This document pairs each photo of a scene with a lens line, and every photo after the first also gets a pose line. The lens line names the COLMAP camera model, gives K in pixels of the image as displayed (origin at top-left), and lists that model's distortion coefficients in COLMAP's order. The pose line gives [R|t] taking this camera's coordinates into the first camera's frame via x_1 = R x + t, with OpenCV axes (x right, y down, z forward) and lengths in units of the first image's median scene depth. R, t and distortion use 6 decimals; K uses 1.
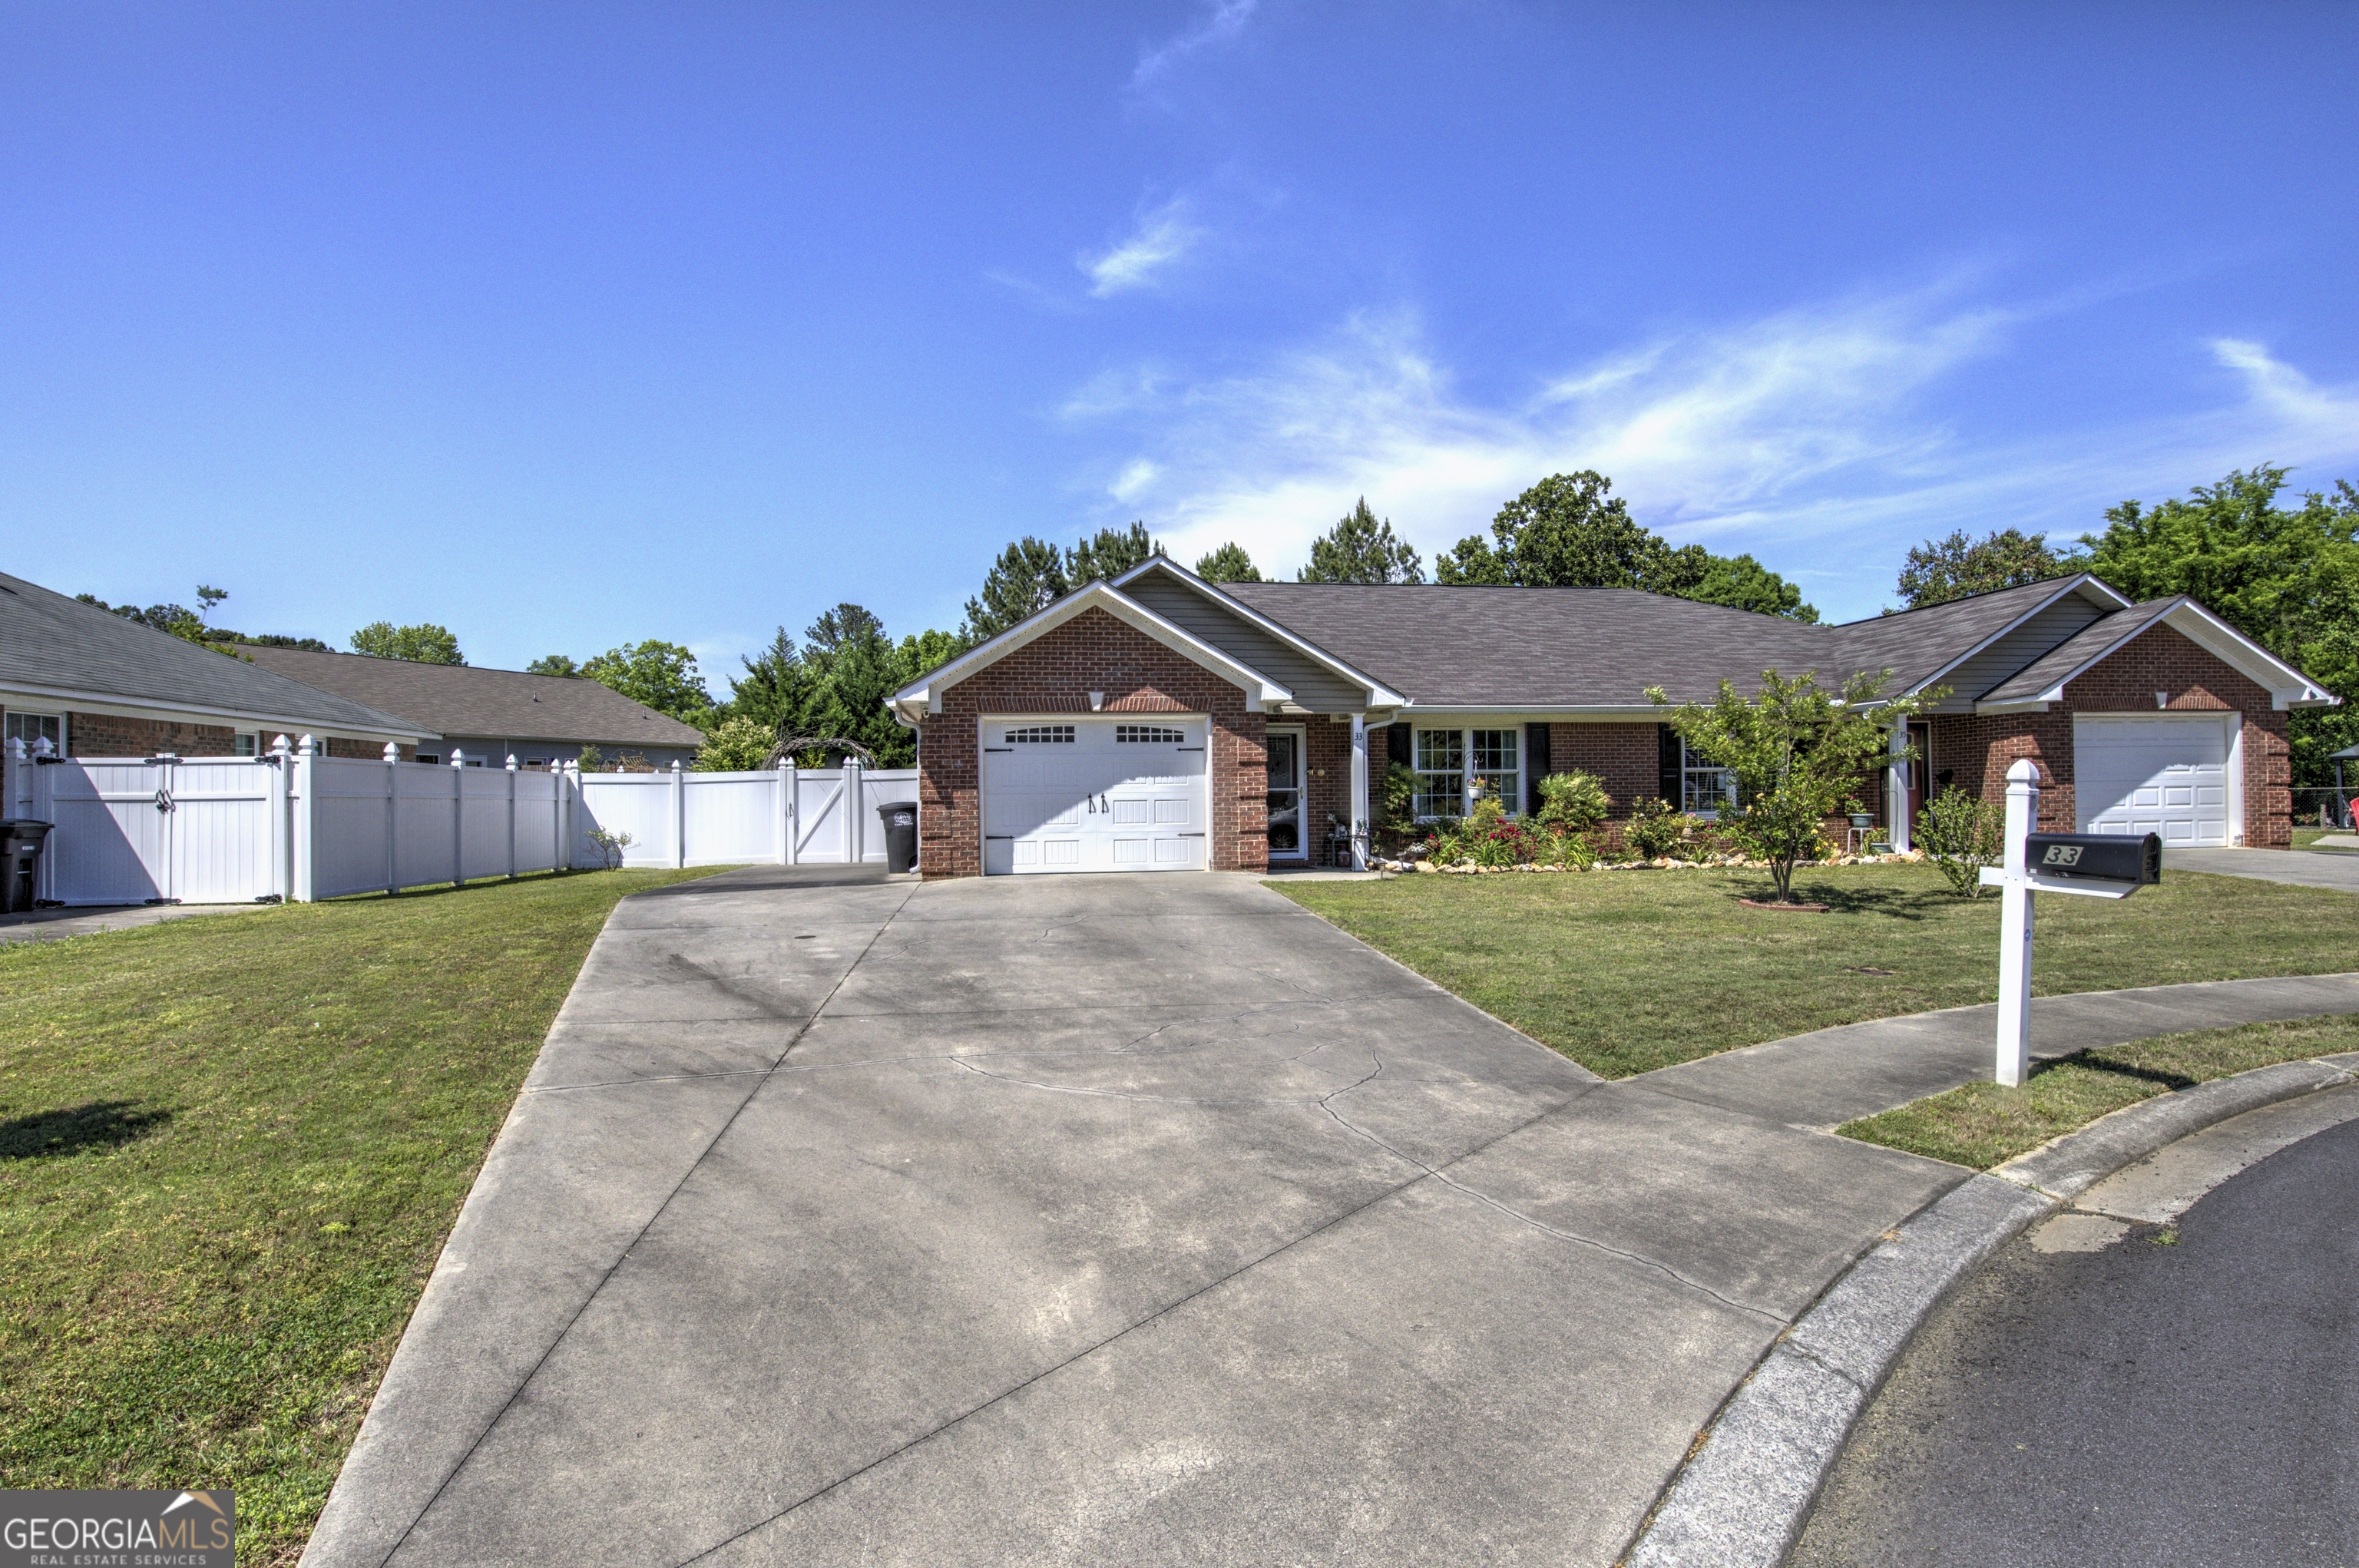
lens RADIAL K [[1185.6, 0, 1183.9], [0, 1185.6, 784.3], [0, 0, 1]] dist [0.007664, 0.000096]
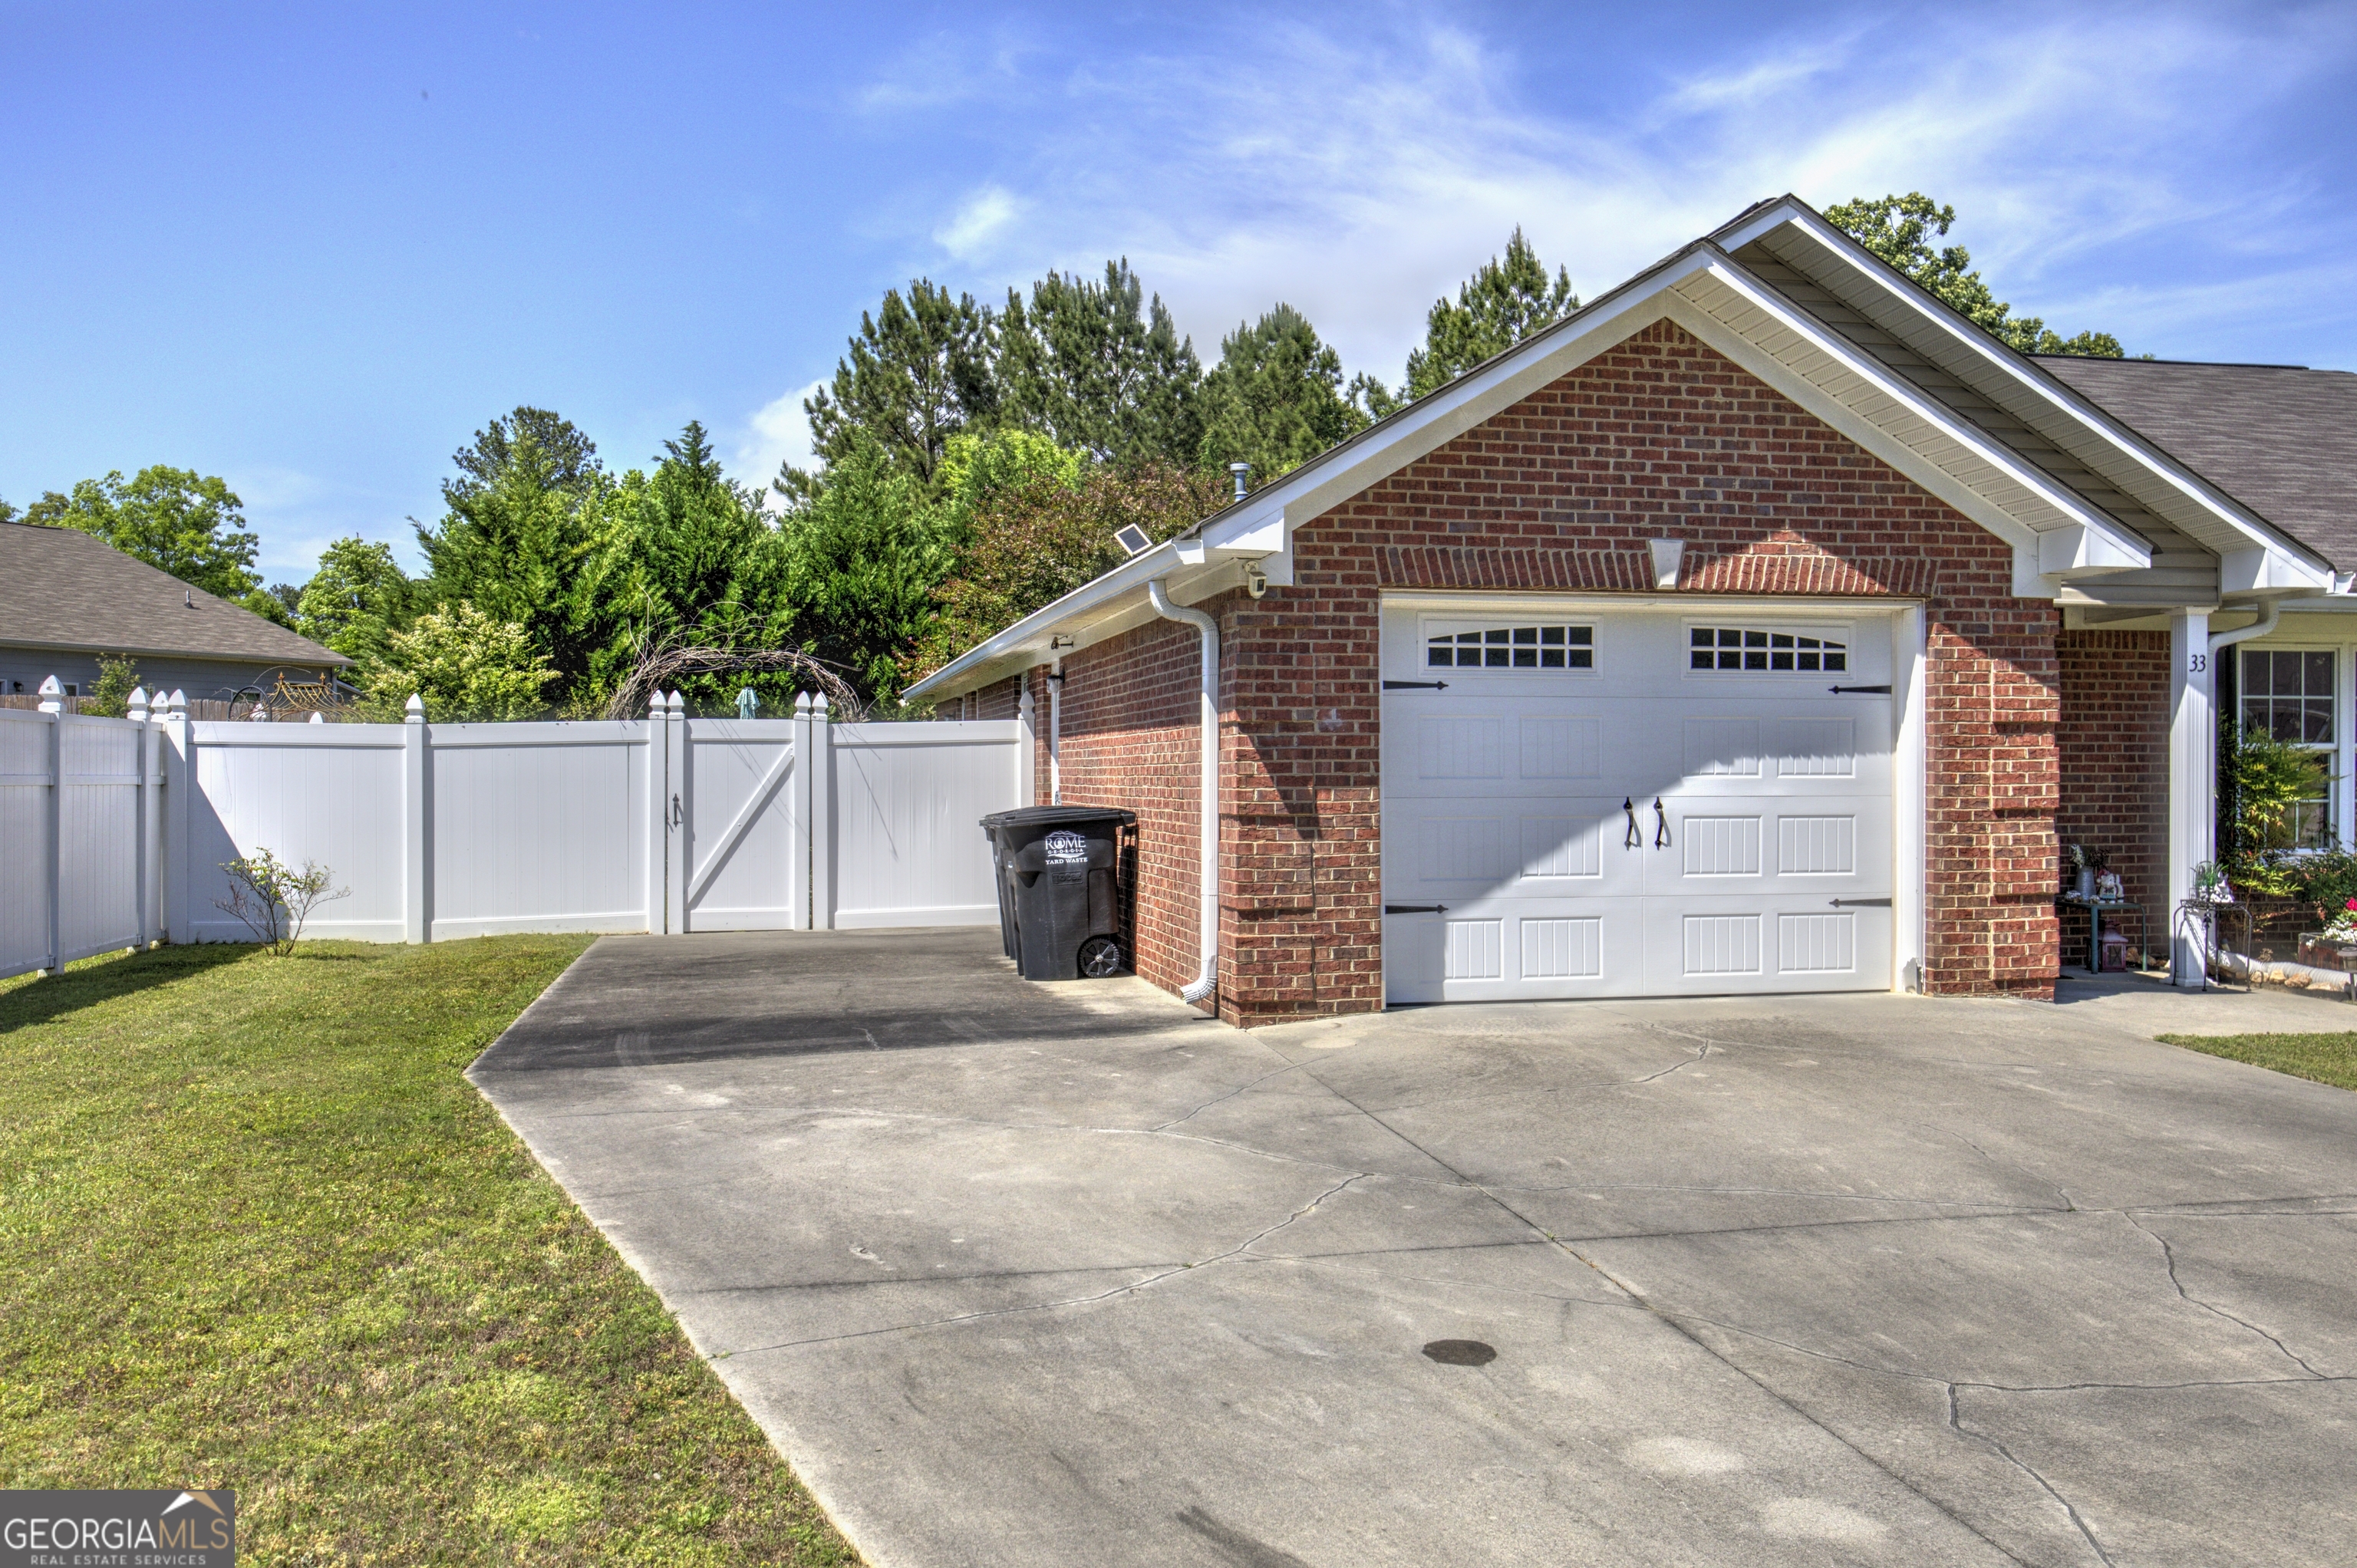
lens RADIAL K [[1958.1, 0, 1175.4], [0, 1958.1, 769.1], [0, 0, 1]] dist [0.009423, 0.004631]
pose [[0.997359, 0.011217, 0.071752, -0.255644], [-0.012379, 0.999799, 0.015766, -0.009552], [-0.071561, -0.016612, 0.997298, 0.333002]]
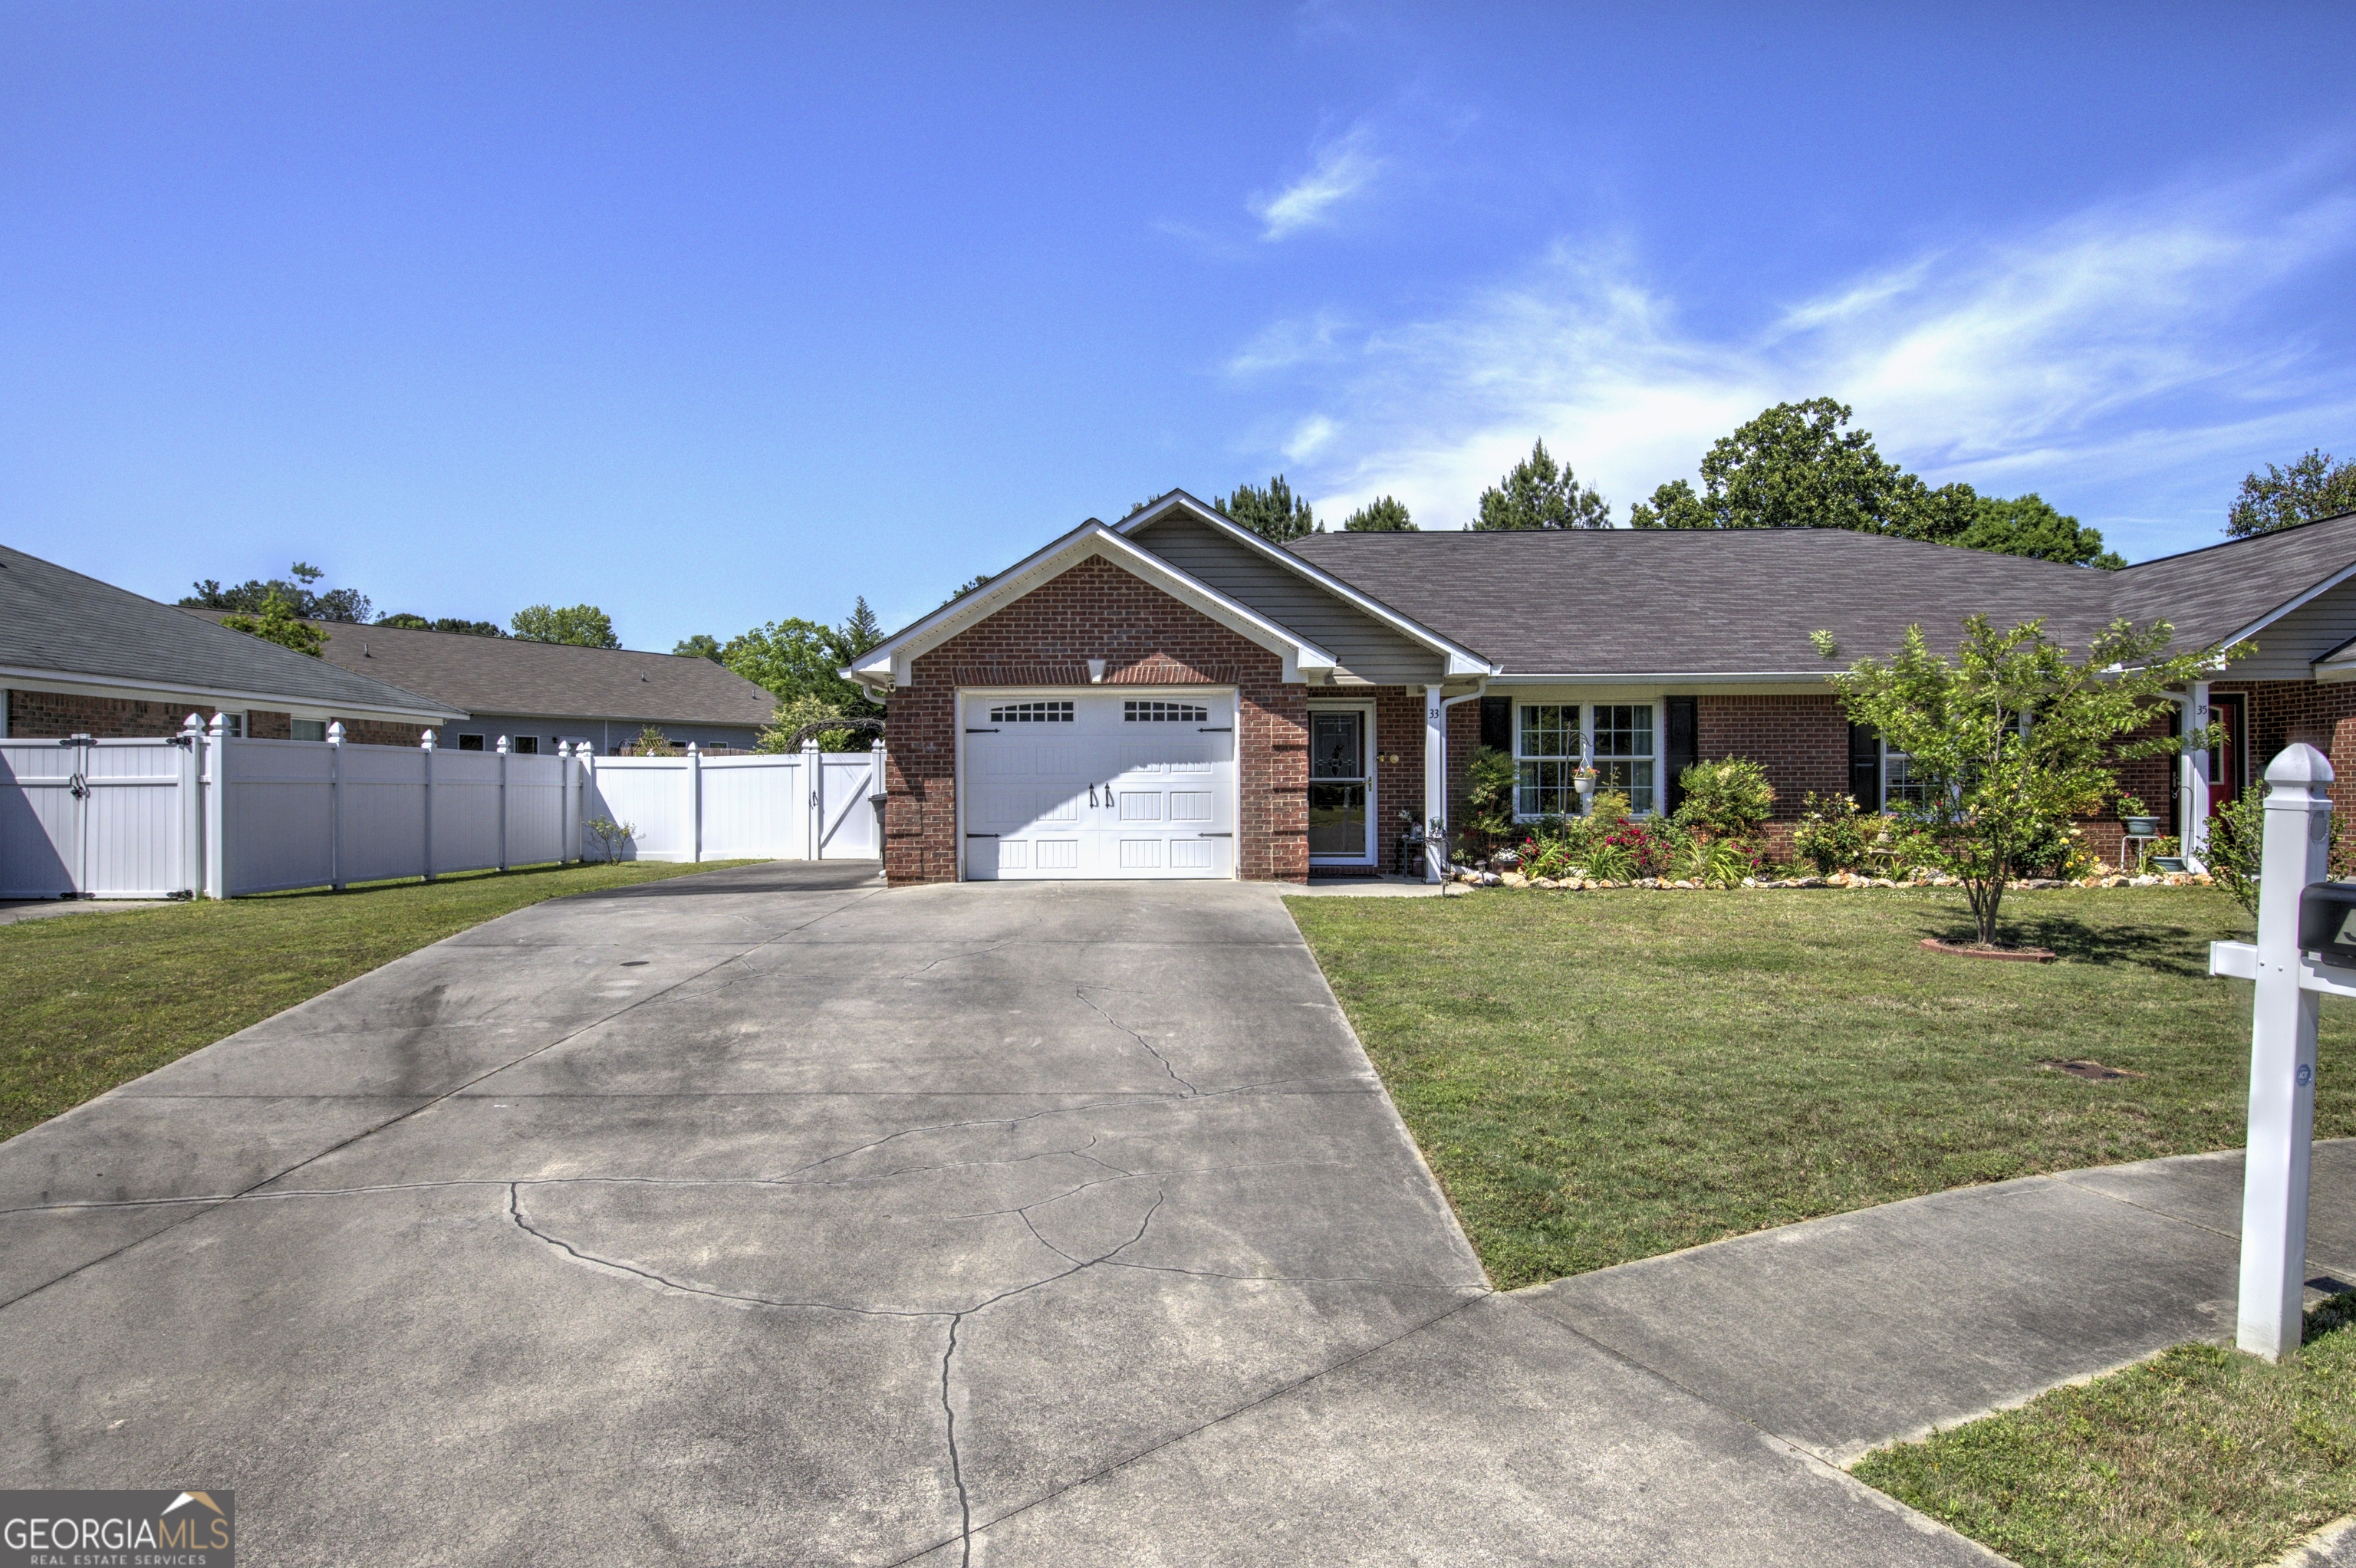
lens RADIAL K [[1273.0, 0, 1172.2], [0, 1273.0, 781.3], [0, 0, 1]] dist [0.021785, -0.014388]
pose [[0.987986, 0.006082, -0.154421, 0.104137], [-0.004602, 0.999940, 0.009936, -0.002639], [0.154472, -0.009106, 0.987955, 0.125188]]
